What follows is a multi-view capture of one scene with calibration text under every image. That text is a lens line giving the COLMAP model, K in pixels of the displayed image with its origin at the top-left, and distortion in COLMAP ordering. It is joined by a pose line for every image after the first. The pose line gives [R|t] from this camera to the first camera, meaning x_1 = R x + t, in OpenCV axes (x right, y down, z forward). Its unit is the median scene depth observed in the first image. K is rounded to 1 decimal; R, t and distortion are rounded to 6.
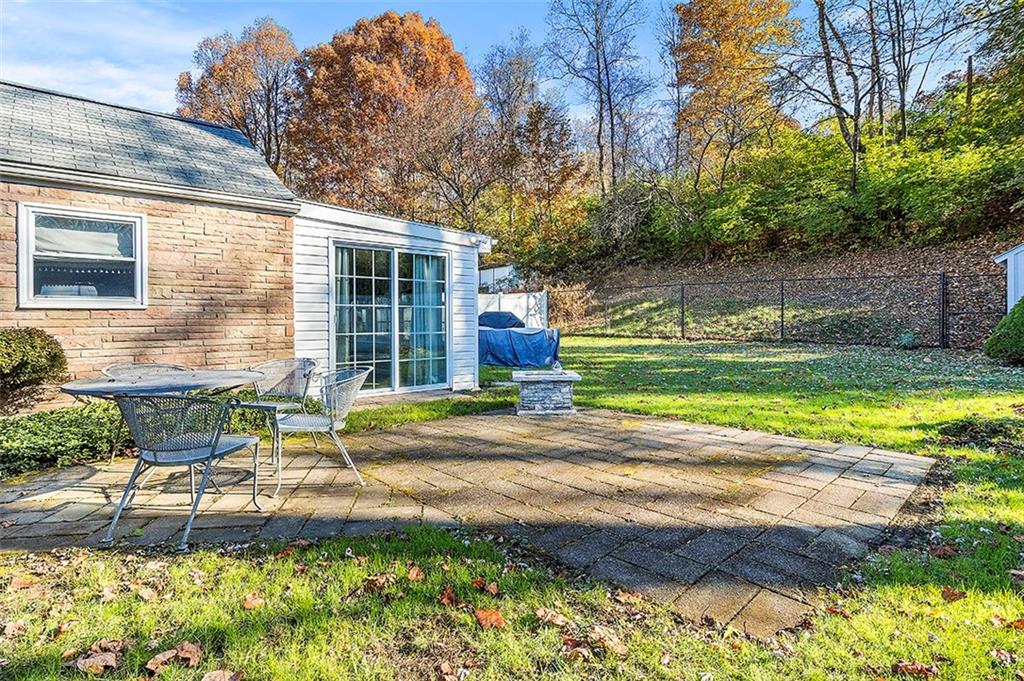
lens RADIAL K [[507.8, 0, 520.5], [0, 507.8, 322.2], [0, 0, 1]] dist [-0.022972, 0.000235]
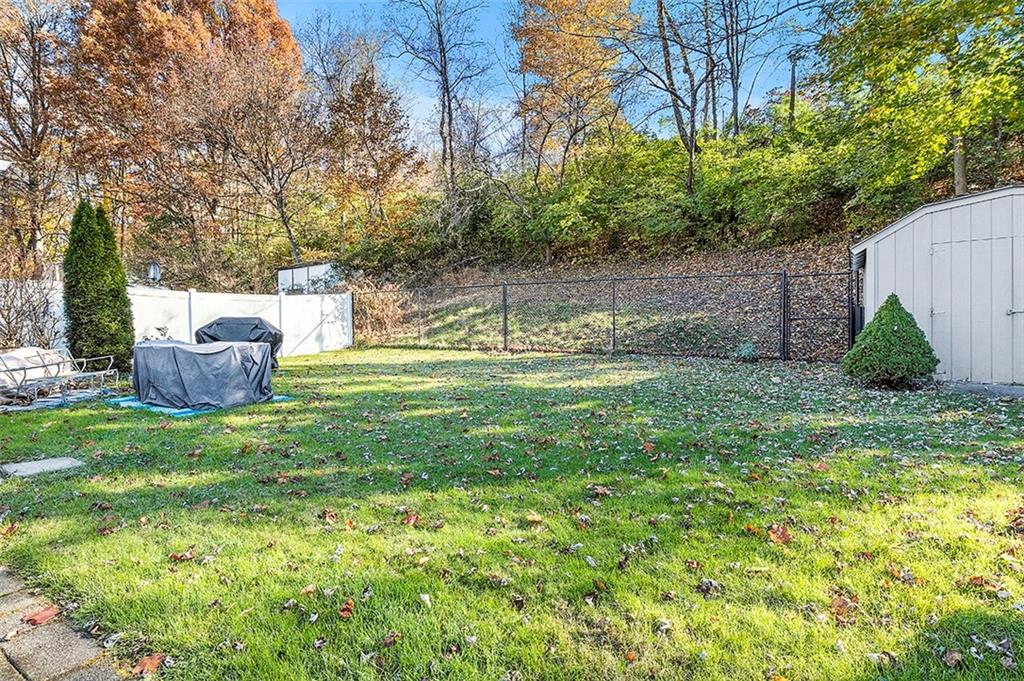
lens RADIAL K [[507.8, 0, 520.5], [0, 507.8, 322.2], [0, 0, 1]] dist [-0.022972, 0.000235]
pose [[0.966751, -0.001213, 0.255717, 0.113746], [0.004848, 0.999896, -0.013583, -0.001947], [-0.255674, 0.014371, 0.966656, 0.168139]]
